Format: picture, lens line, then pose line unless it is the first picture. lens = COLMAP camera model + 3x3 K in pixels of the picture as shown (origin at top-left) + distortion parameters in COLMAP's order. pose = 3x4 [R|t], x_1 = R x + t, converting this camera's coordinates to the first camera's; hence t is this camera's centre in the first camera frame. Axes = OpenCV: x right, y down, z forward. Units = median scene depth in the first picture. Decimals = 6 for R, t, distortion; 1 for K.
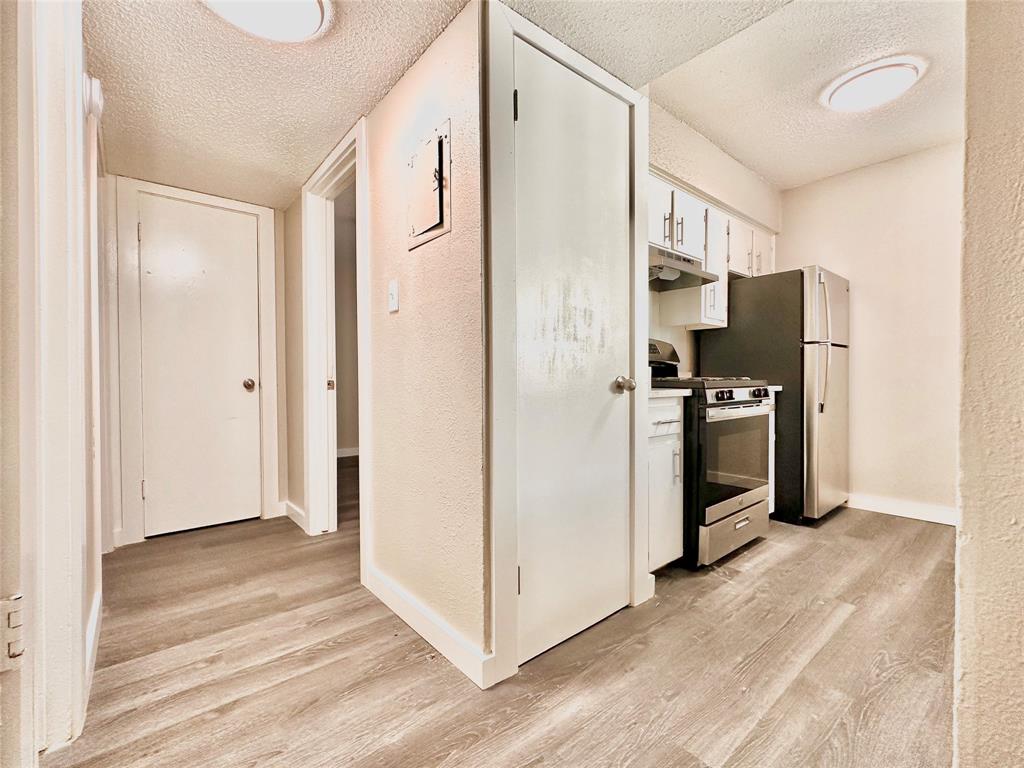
lens RADIAL K [[446.4, 0, 512.0], [0, 446.4, 384.0], [0, 0, 1]] dist [0.000394, -0.000021]
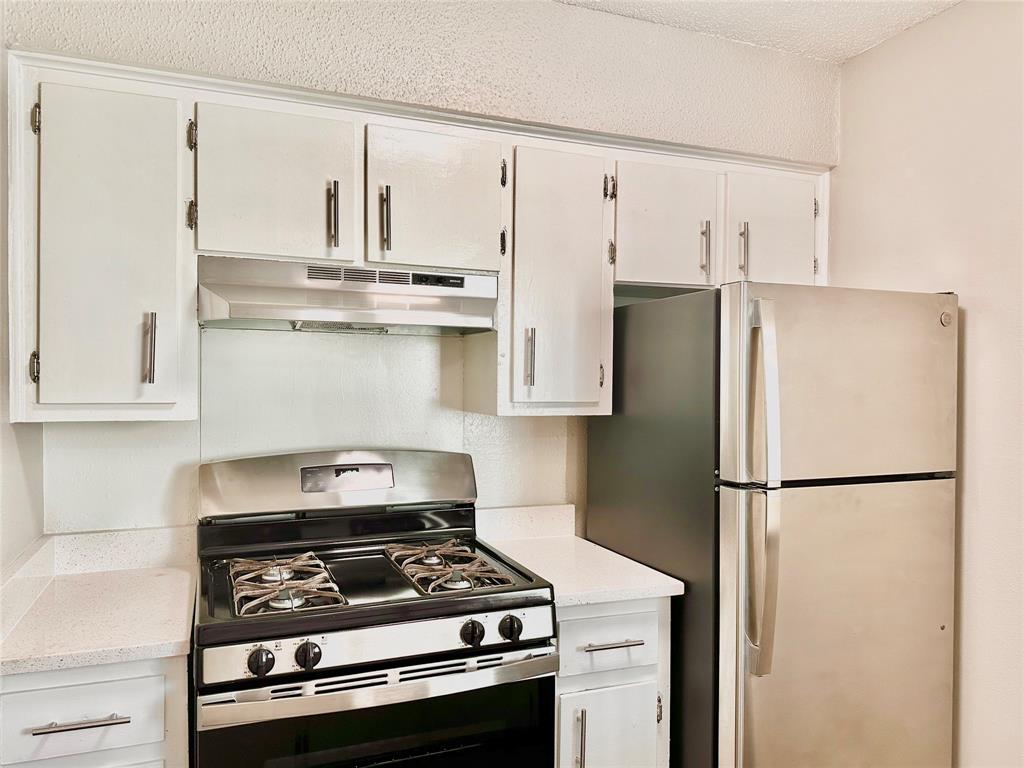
lens RADIAL K [[737.8, 0, 512.0], [0, 737.8, 384.0], [0, 0, 1]] dist [-0.001653, -0.001690]
pose [[0.948762, 0.013897, -0.315685, 0.727324], [-0.014269, 0.999898, 0.001133, -0.185683], [0.315668, 0.003430, 0.948863, 0.362095]]
